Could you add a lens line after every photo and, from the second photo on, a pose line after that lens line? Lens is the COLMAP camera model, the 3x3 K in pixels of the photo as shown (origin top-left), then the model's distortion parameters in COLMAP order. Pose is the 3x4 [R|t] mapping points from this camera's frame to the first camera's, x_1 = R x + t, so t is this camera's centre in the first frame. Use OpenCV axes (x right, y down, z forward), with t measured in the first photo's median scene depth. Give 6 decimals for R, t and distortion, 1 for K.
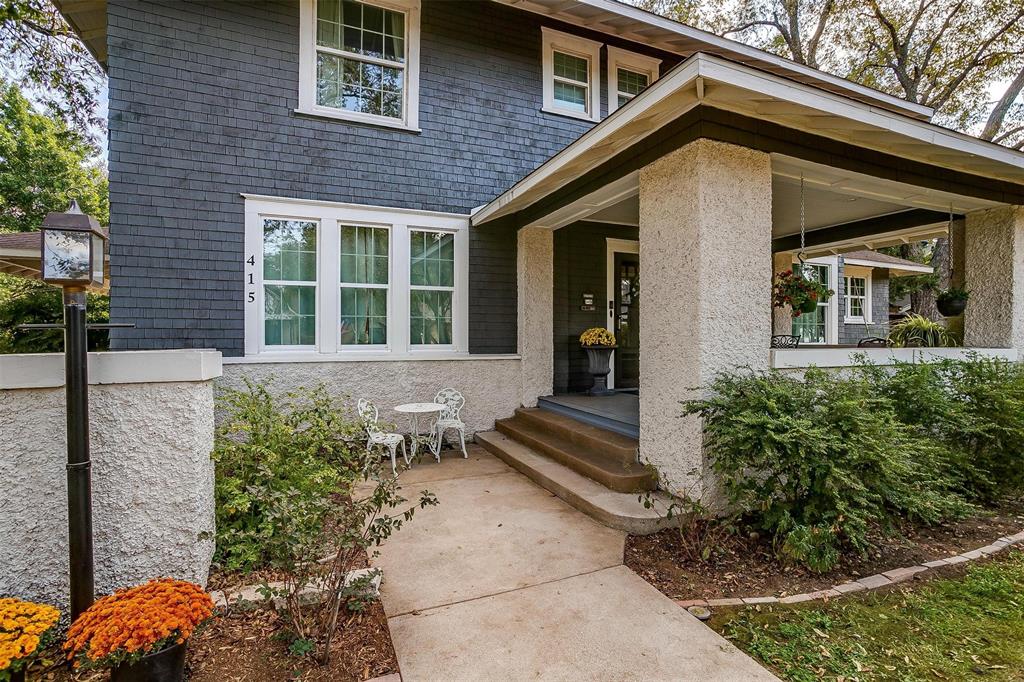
lens RADIAL K [[509.9, 0, 515.6], [0, 509.9, 337.4], [0, 0, 1]] dist [-0.044636, 0.028360]
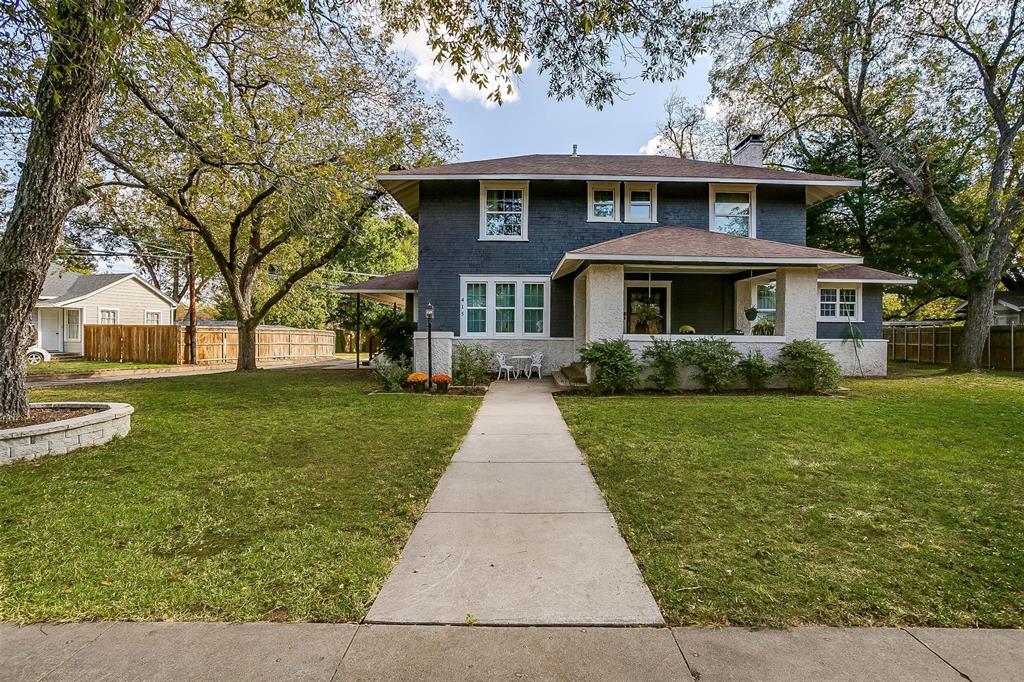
lens RADIAL K [[509.9, 0, 515.6], [0, 509.9, 337.4], [0, 0, 1]] dist [-0.044636, 0.028360]
pose [[0.922137, 0.011234, -0.386700, 0.664596], [-0.005912, 0.999871, 0.014950, 0.001666], [0.386818, -0.011500, 0.922084, -1.178369]]
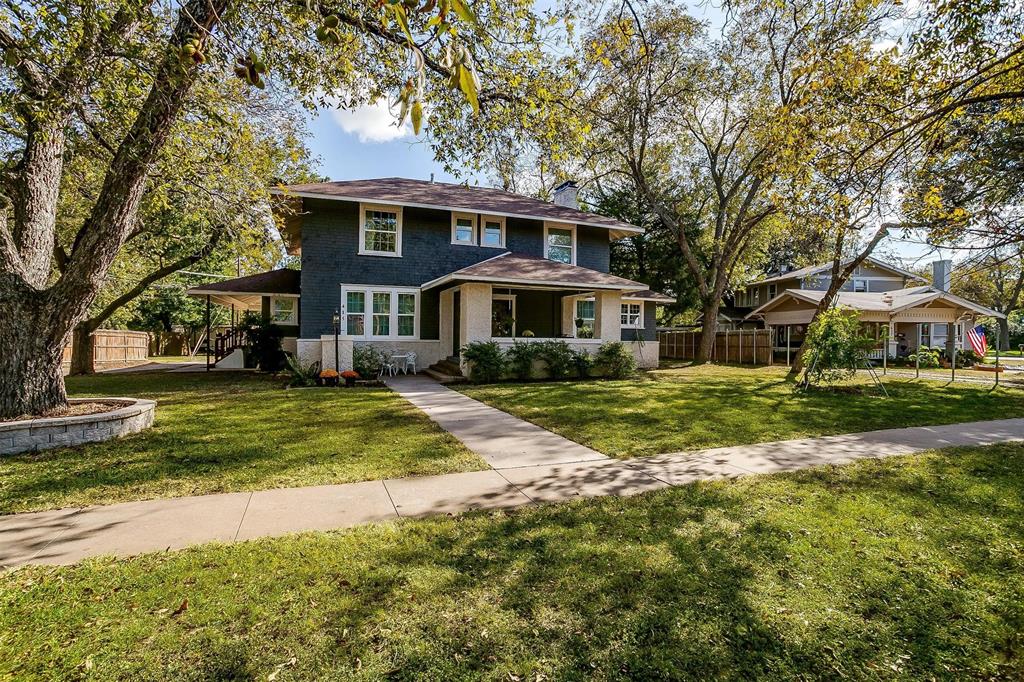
lens RADIAL K [[509.9, 0, 515.6], [0, 509.9, 337.4], [0, 0, 1]] dist [-0.044636, 0.028360]
pose [[0.999811, 0.010916, -0.016089, 0.467023], [-0.010804, 0.999917, 0.007059, -0.002677], [0.016165, -0.006884, 0.999846, -1.708006]]
